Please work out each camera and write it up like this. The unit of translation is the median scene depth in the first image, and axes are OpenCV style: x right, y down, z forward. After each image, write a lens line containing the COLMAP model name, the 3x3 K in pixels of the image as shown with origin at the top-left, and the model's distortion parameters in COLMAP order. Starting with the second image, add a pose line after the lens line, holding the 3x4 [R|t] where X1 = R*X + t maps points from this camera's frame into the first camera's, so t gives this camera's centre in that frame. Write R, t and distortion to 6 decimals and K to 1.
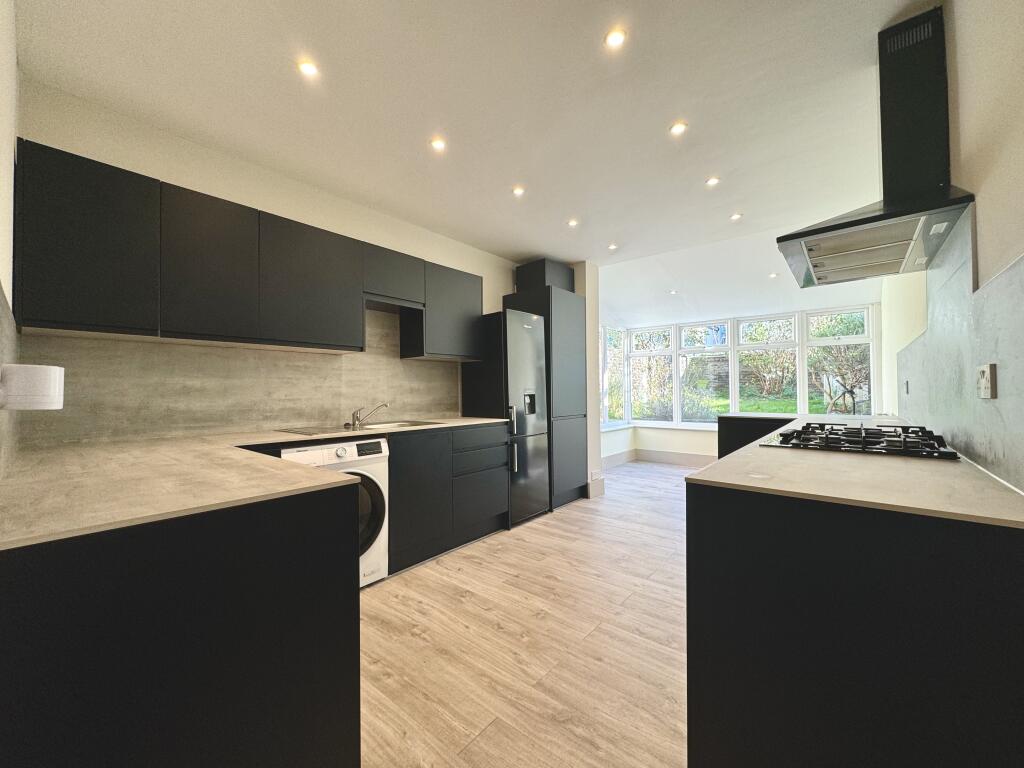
lens RADIAL K [[409.0, 0, 512.4], [0, 409.0, 383.5], [0, 0, 1]] dist [0.001660, 0.000132]
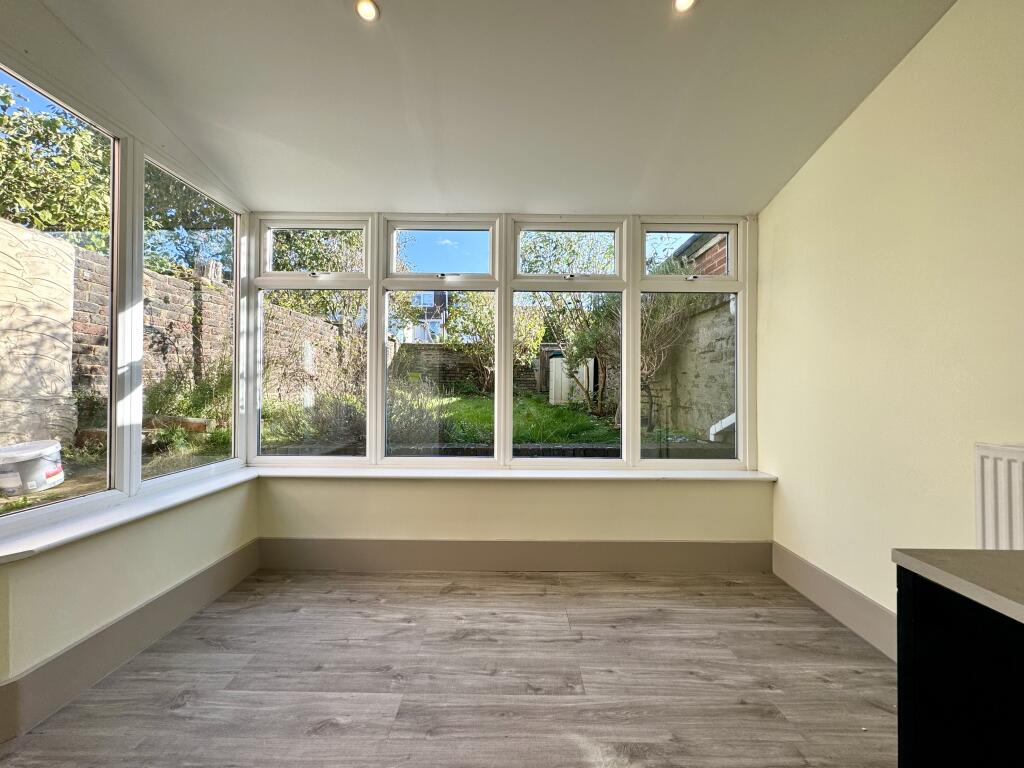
lens RADIAL K [[409.0, 0, 513.4], [0, 409.0, 383.3], [0, 0, 1]] dist [0.001660, 0.000132]
pose [[0.770647, 0.020112, 0.636945, 0.232628], [-0.024394, 0.999700, -0.002052, 0.018829], [-0.636795, -0.013957, 0.770907, 0.562656]]
